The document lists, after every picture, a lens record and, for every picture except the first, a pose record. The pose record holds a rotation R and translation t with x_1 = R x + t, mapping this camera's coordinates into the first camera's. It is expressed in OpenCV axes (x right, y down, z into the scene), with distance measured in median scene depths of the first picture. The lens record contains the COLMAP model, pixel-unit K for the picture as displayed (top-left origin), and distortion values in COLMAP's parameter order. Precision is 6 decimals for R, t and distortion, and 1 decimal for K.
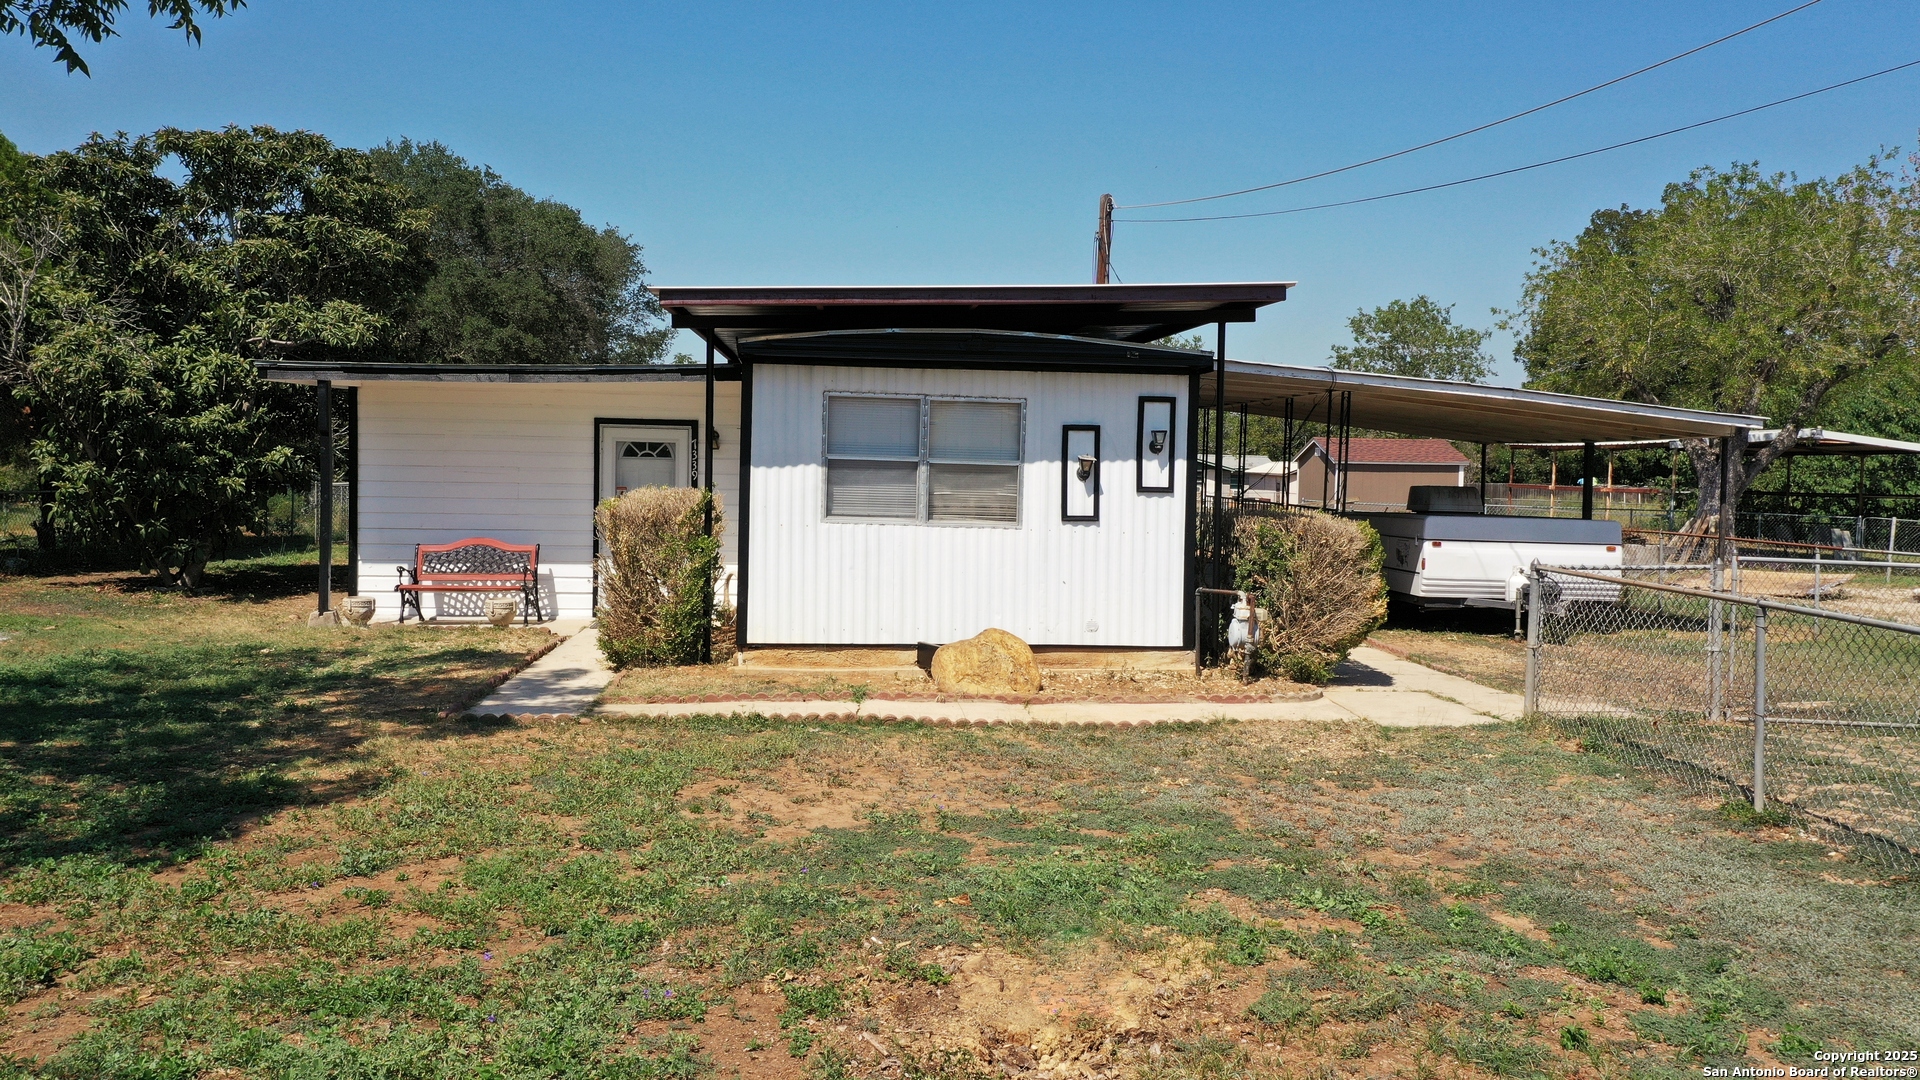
lens RADIAL K [[1526.4, 0, 956.4], [0, 1526.4, 538.1], [0, 0, 1]] dist [0.010642, 0.006814]
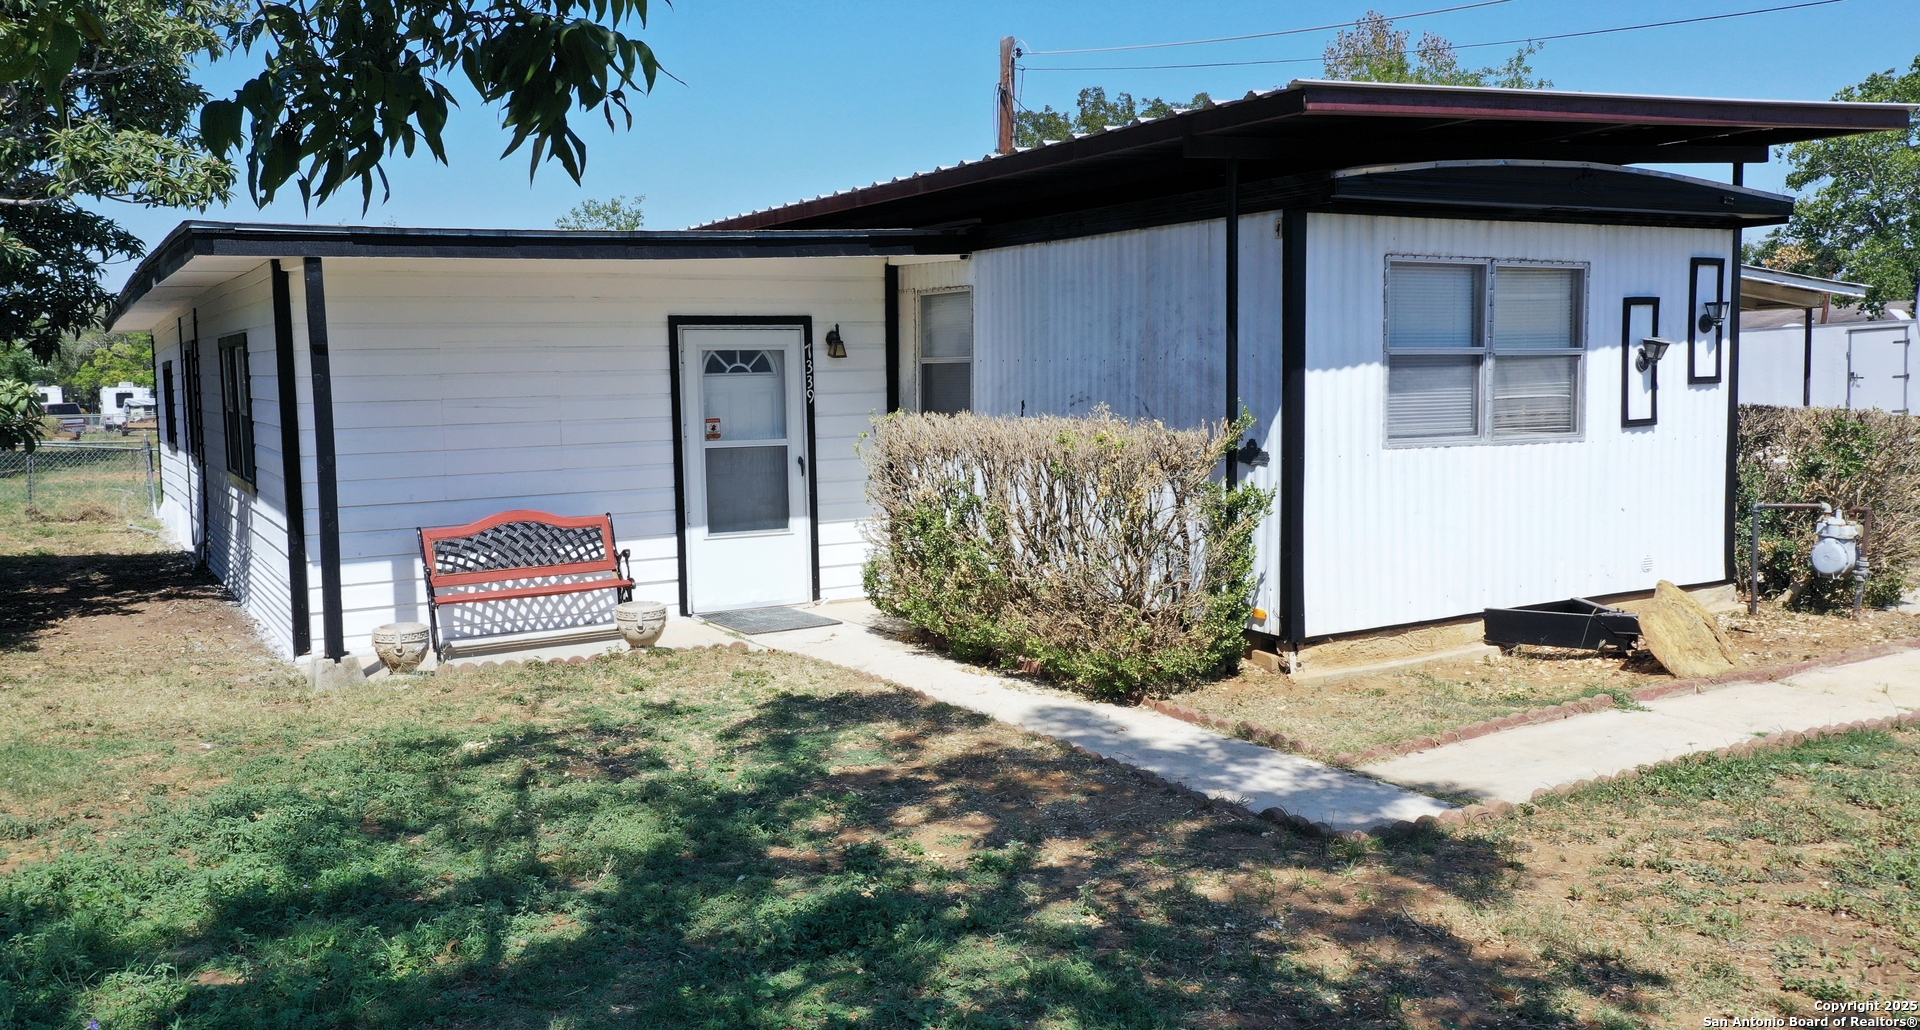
lens RADIAL K [[1550.9, 0, 971.0], [0, 1550.9, 511.7], [0, 0, 1]] dist [0.037914, -0.008764]
pose [[0.900758, -0.076783, 0.427480, -0.546469], [0.059296, 0.996774, 0.054092, -0.030273], [-0.430254, -0.023376, 0.902405, 0.447858]]
